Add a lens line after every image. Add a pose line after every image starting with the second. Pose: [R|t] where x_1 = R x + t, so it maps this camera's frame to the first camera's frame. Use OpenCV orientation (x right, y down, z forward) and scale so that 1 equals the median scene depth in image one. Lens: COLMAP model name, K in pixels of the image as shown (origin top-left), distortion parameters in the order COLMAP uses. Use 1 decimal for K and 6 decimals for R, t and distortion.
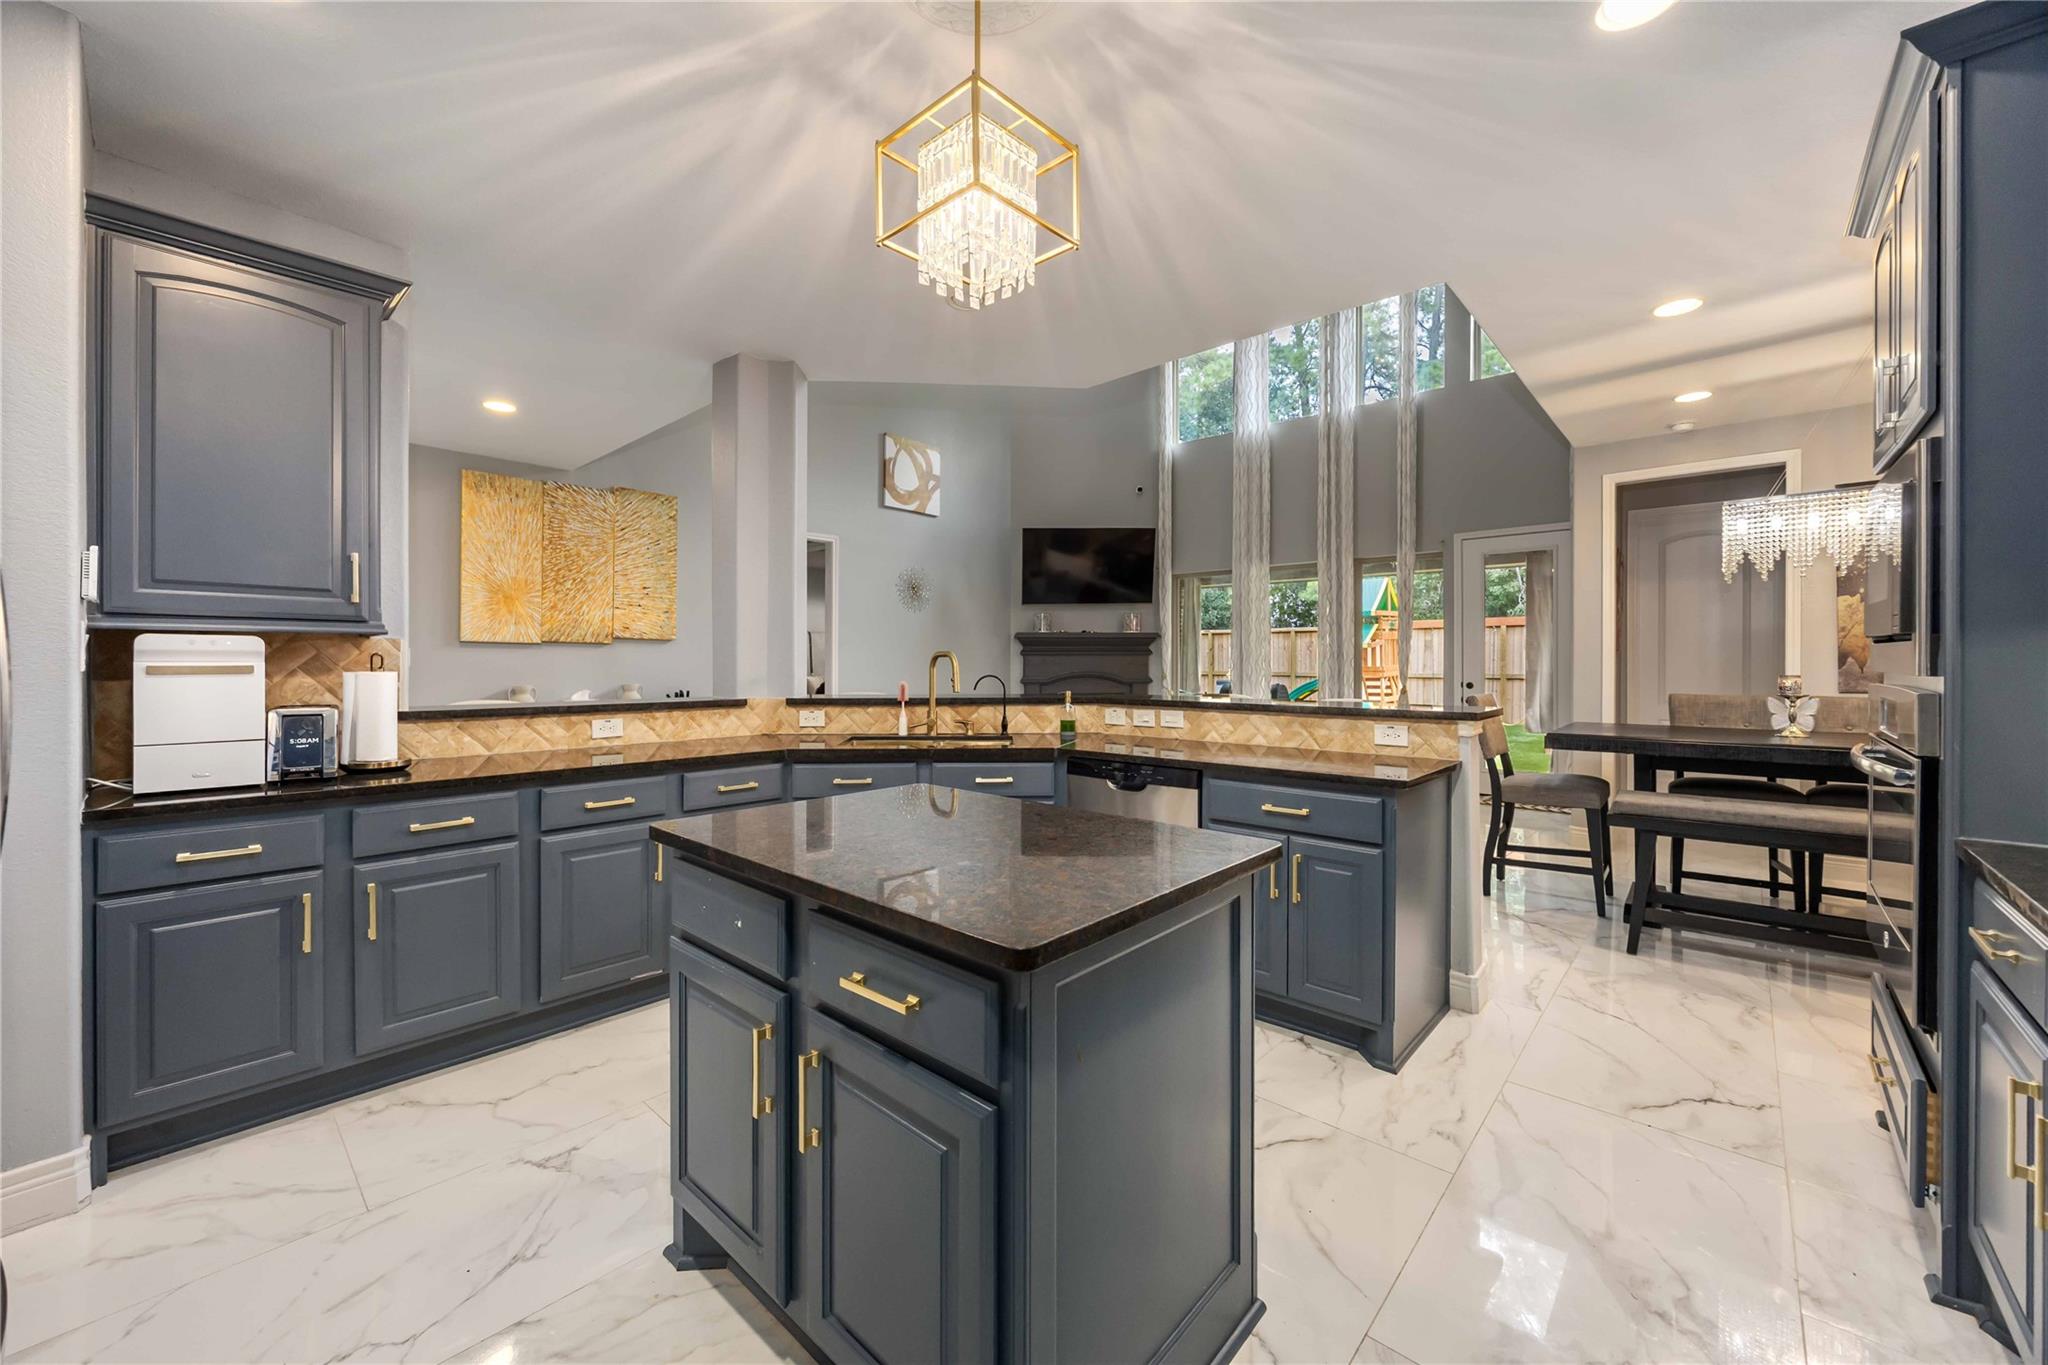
lens RADIAL K [[779.7, 0, 1016.1], [0, 779.7, 676.5], [0, 0, 1]] dist [-0.002128, -0.000429]
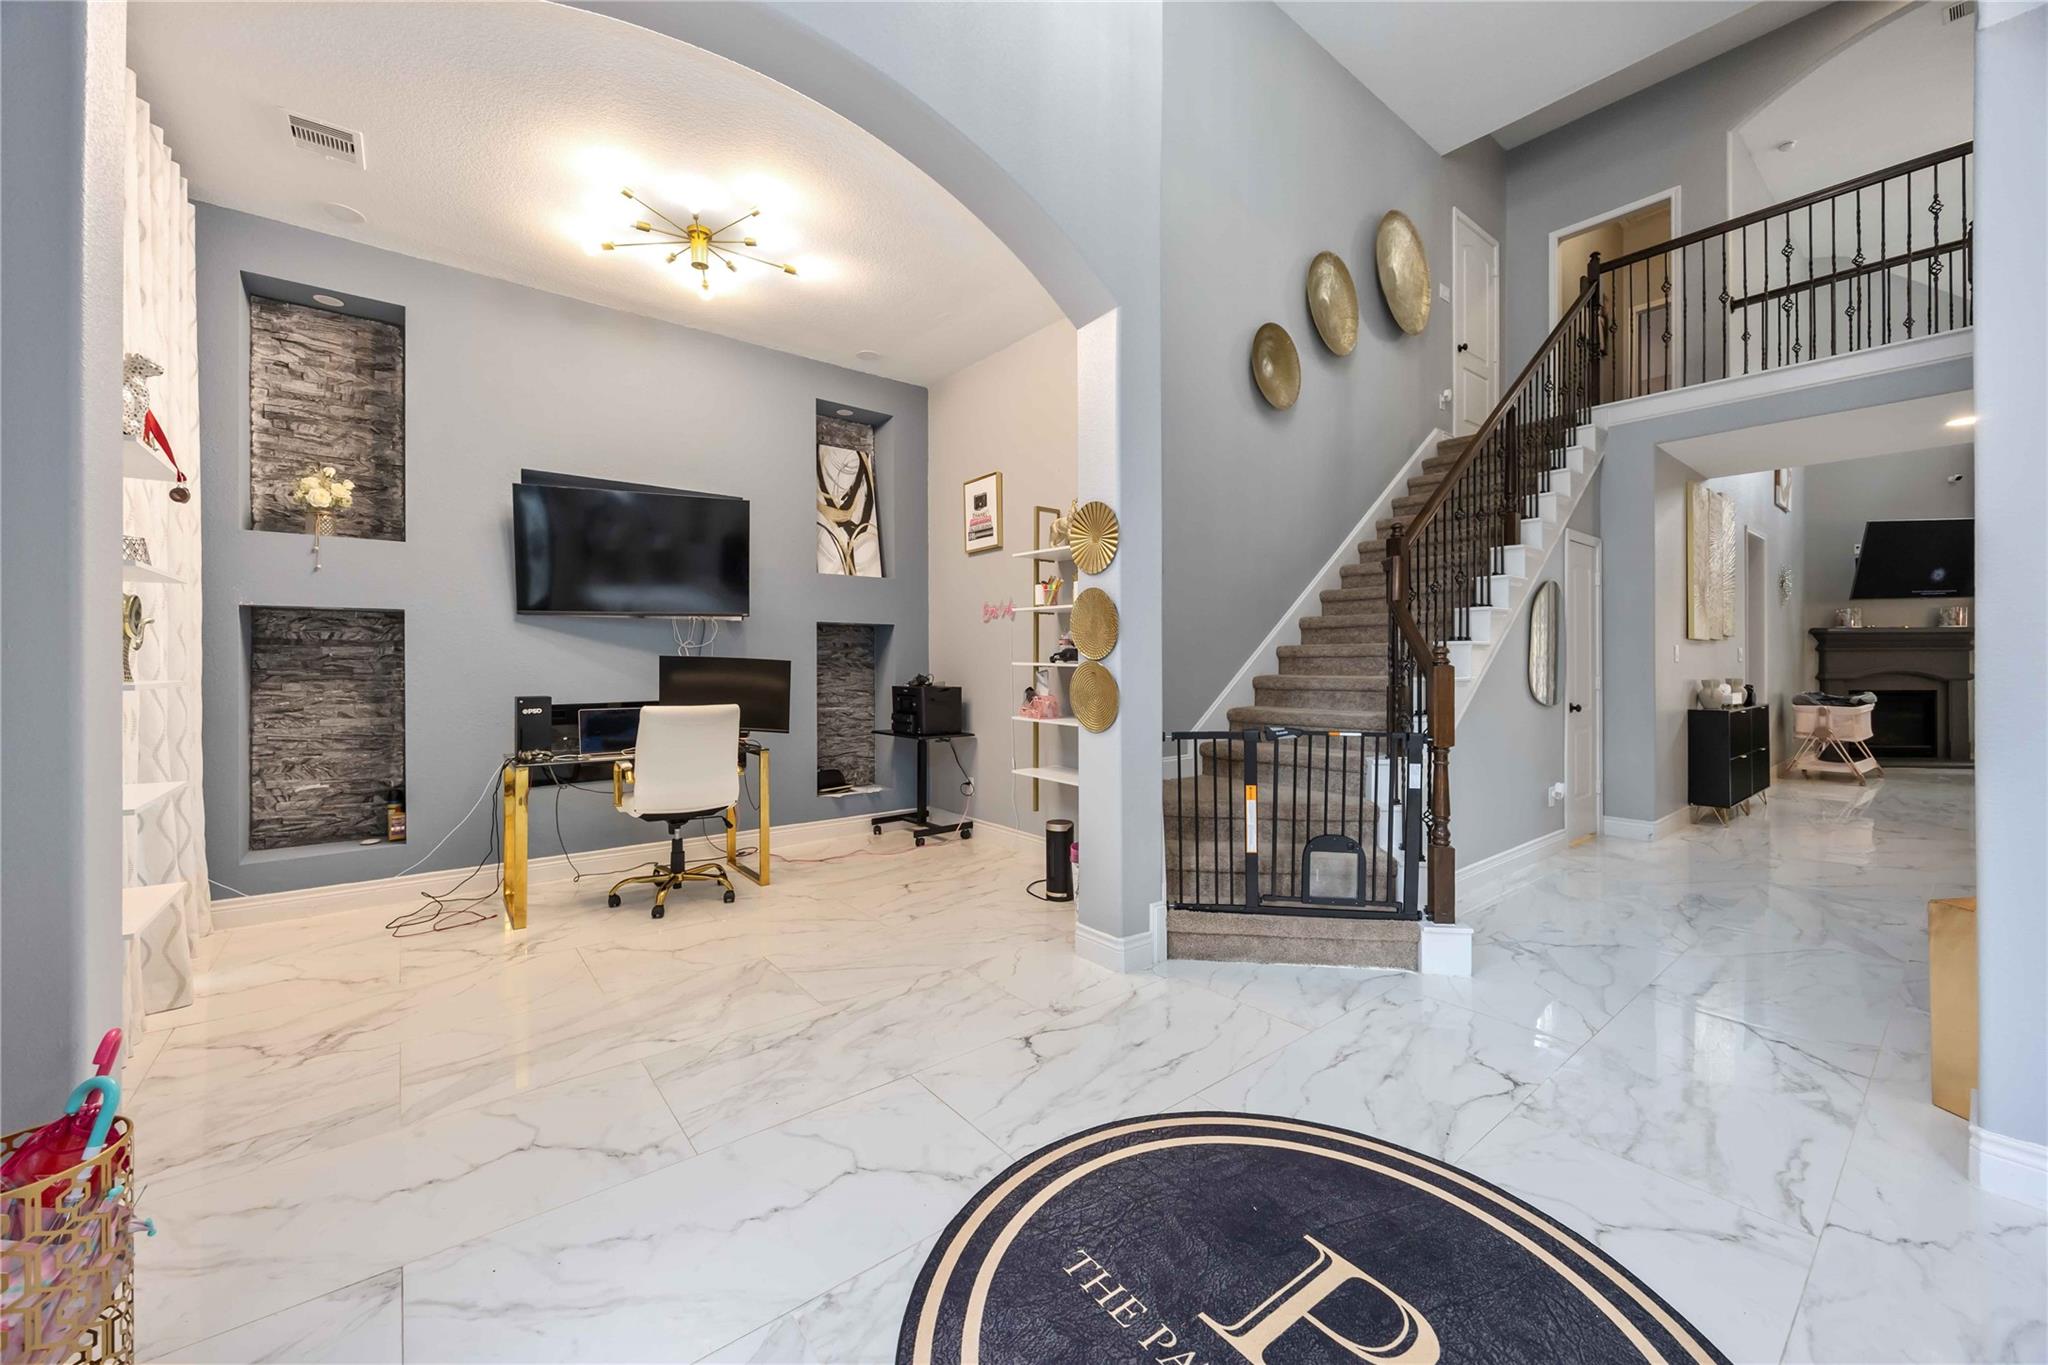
lens RADIAL K [[799.3, 0, 1020.3], [0, 799.3, 673.3], [0, 0, 1]] dist [-0.000530, 0.000043]
pose [[0.989771, -0.005361, -0.142567, -2.136351], [0.003593, 0.999914, -0.012651, 0.023579], [0.142623, 0.012010, 0.989704, -0.347793]]
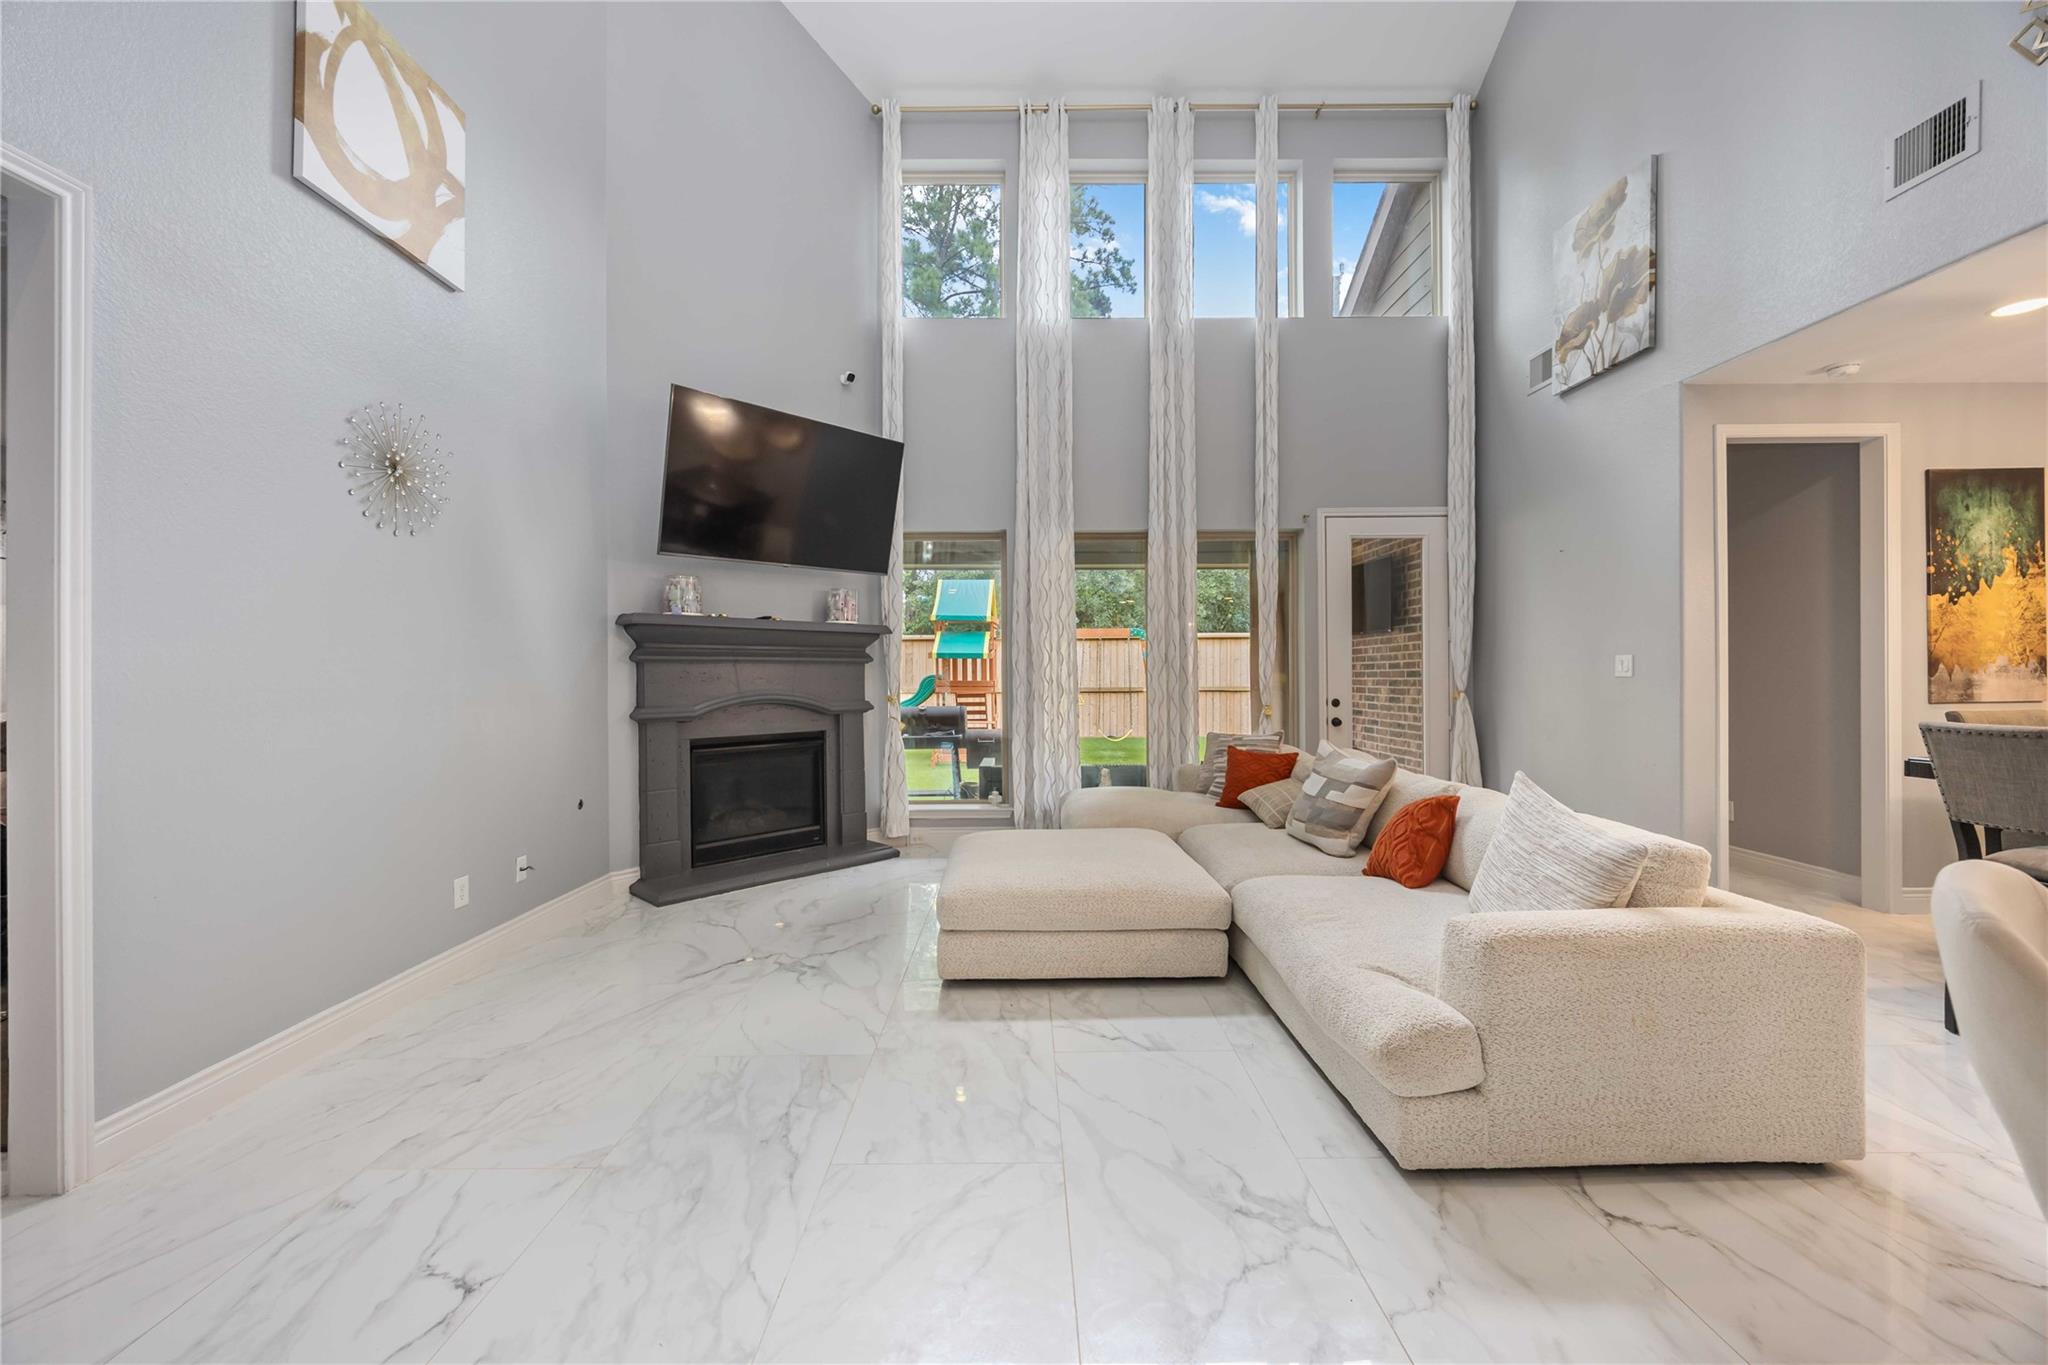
lens RADIAL K [[779.7, 0, 1016.1], [0, 779.7, 676.5], [0, 0, 1]] dist [-0.002128, -0.000429]
pose [[0.734514, -0.005252, 0.678573, -0.364447], [0.018625, 0.999749, -0.012423, -0.021236], [-0.678338, 0.021764, 0.734428, 1.248473]]
